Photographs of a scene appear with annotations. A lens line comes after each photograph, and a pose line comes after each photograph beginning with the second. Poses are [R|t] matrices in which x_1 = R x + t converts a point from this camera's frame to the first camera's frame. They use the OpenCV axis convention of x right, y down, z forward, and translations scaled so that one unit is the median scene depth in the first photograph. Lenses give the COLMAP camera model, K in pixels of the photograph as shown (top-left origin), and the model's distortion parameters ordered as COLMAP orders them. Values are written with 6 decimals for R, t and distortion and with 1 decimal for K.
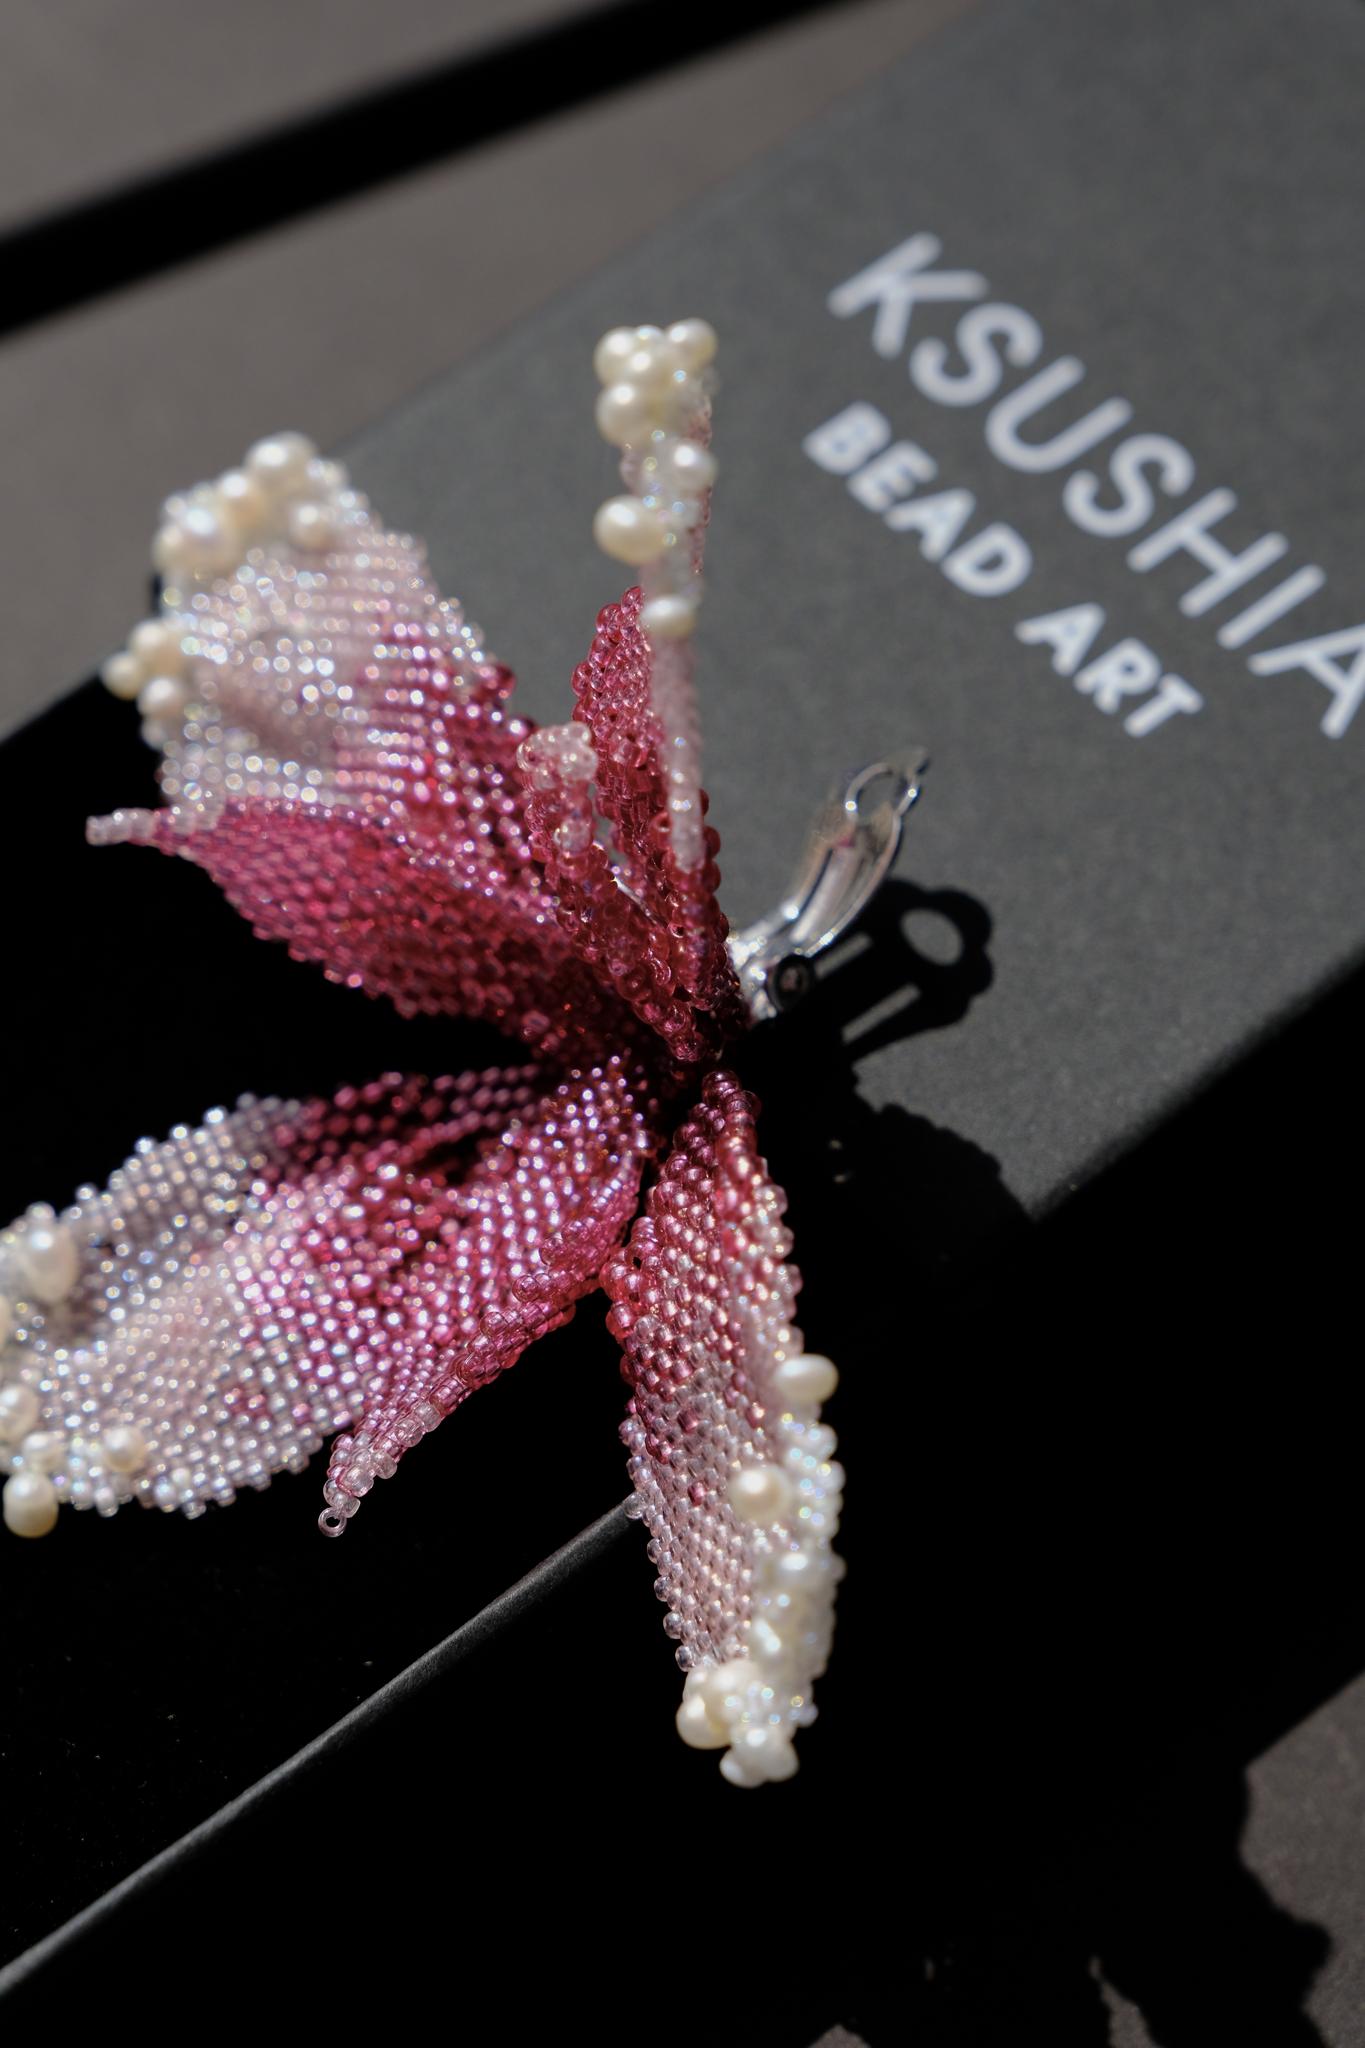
lens RADIAL K [[8196.7, 0, 687.7], [0, 8196.7, 1030.6], [0, 0, 1]] dist [-0.681108, 0.000000]
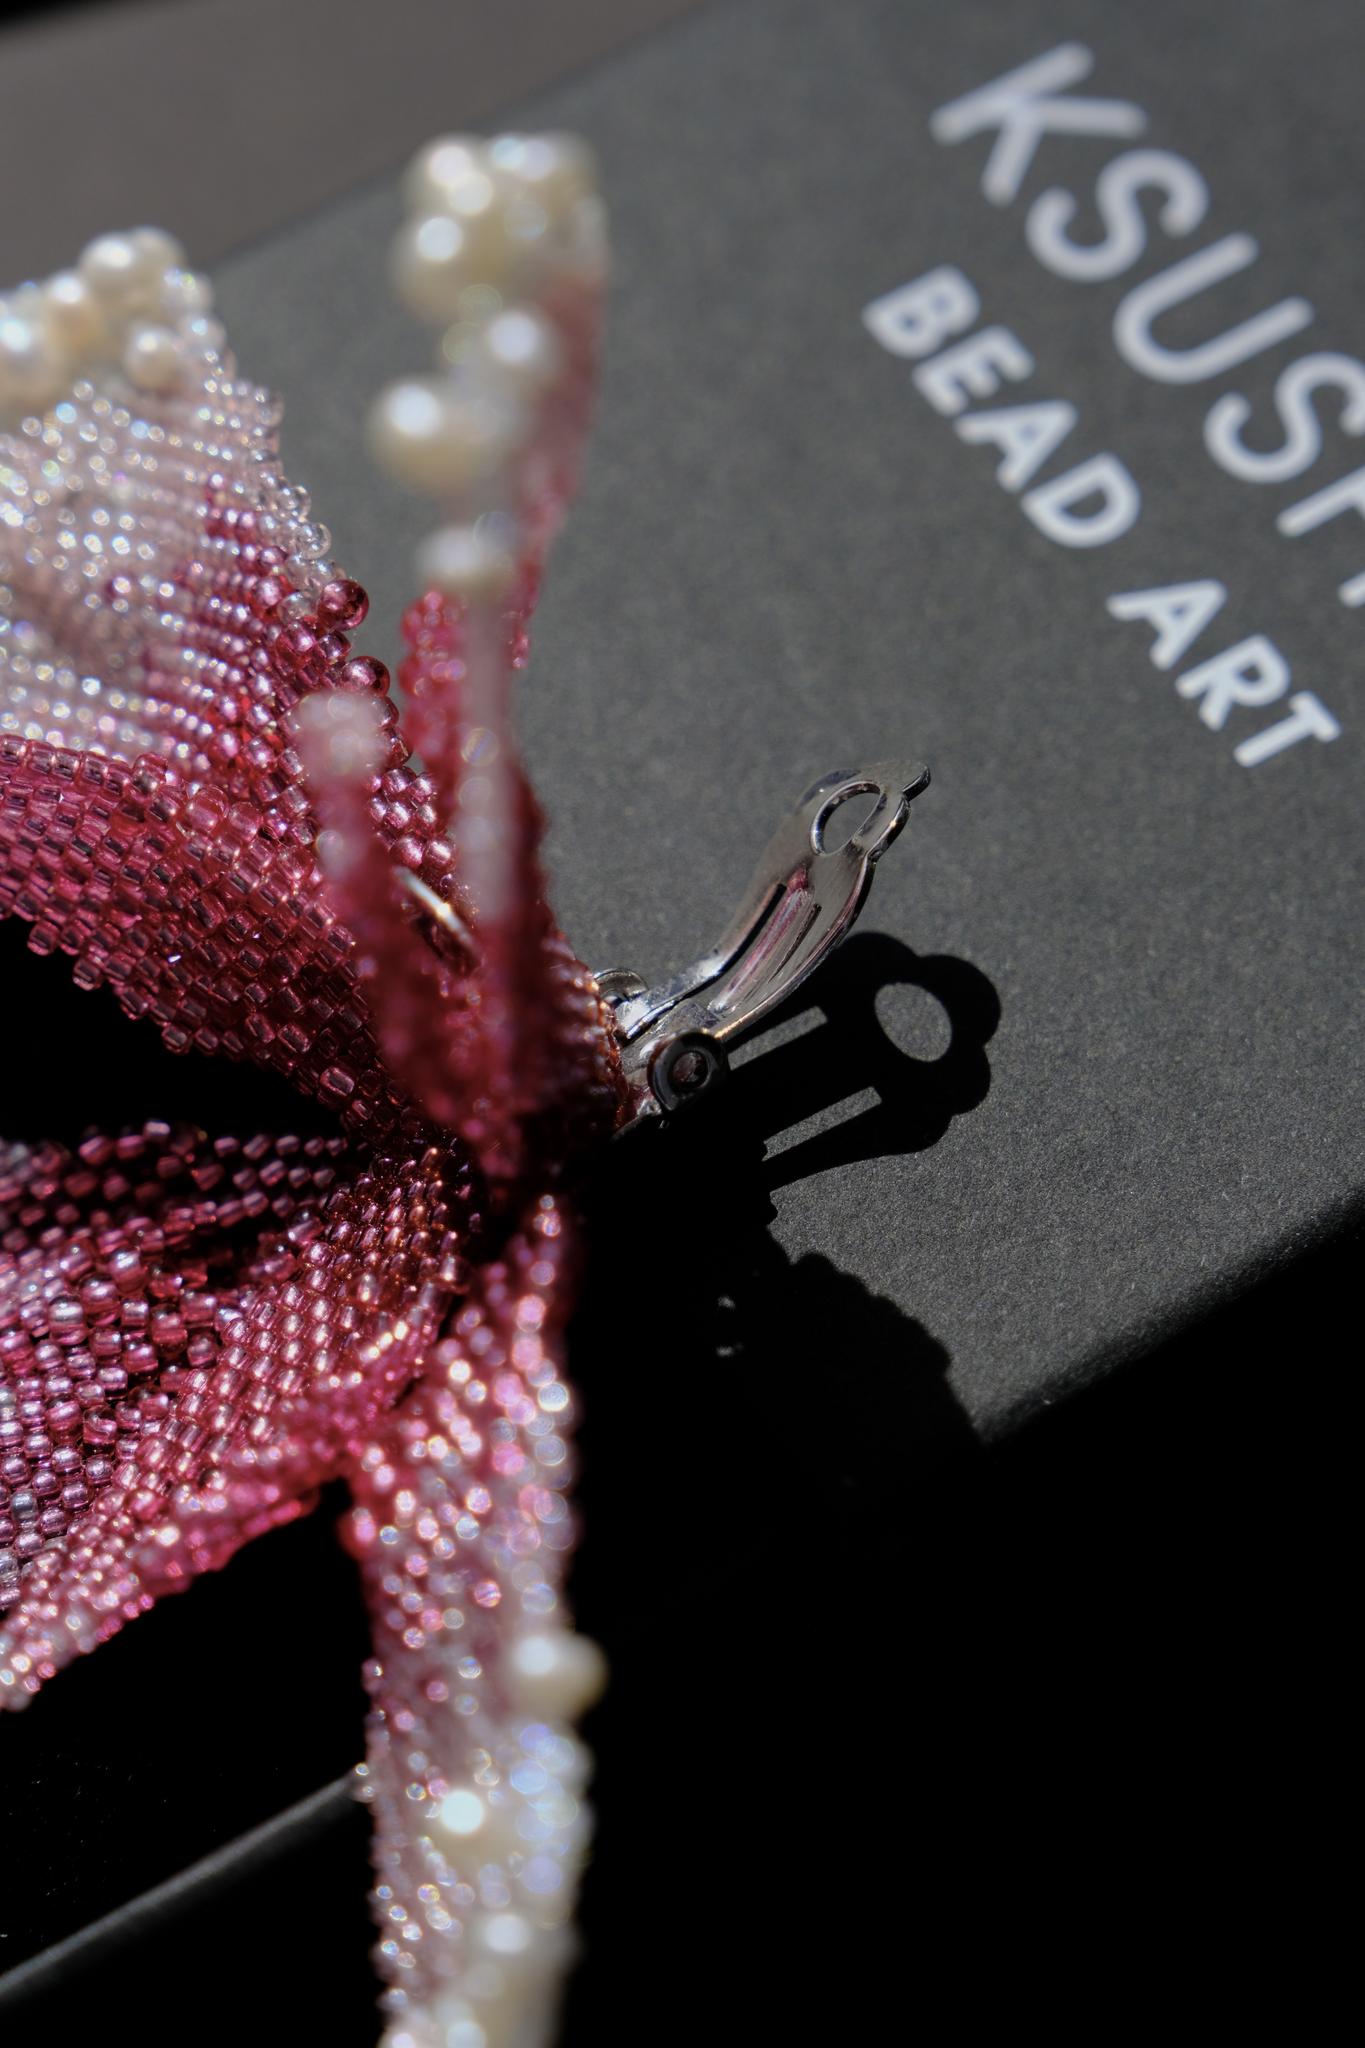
lens RADIAL K [[8196.7, 0, 677.1], [0, 8196.7, 1014.6], [0, 0, 1]] dist [-0.681108, 0.000000]
pose [[0.989395, 0.113873, -0.090167, 0.074543], [-0.110736, 0.993082, 0.039072, -0.038068], [0.093992, -0.028673, 0.995160, 0.285743]]
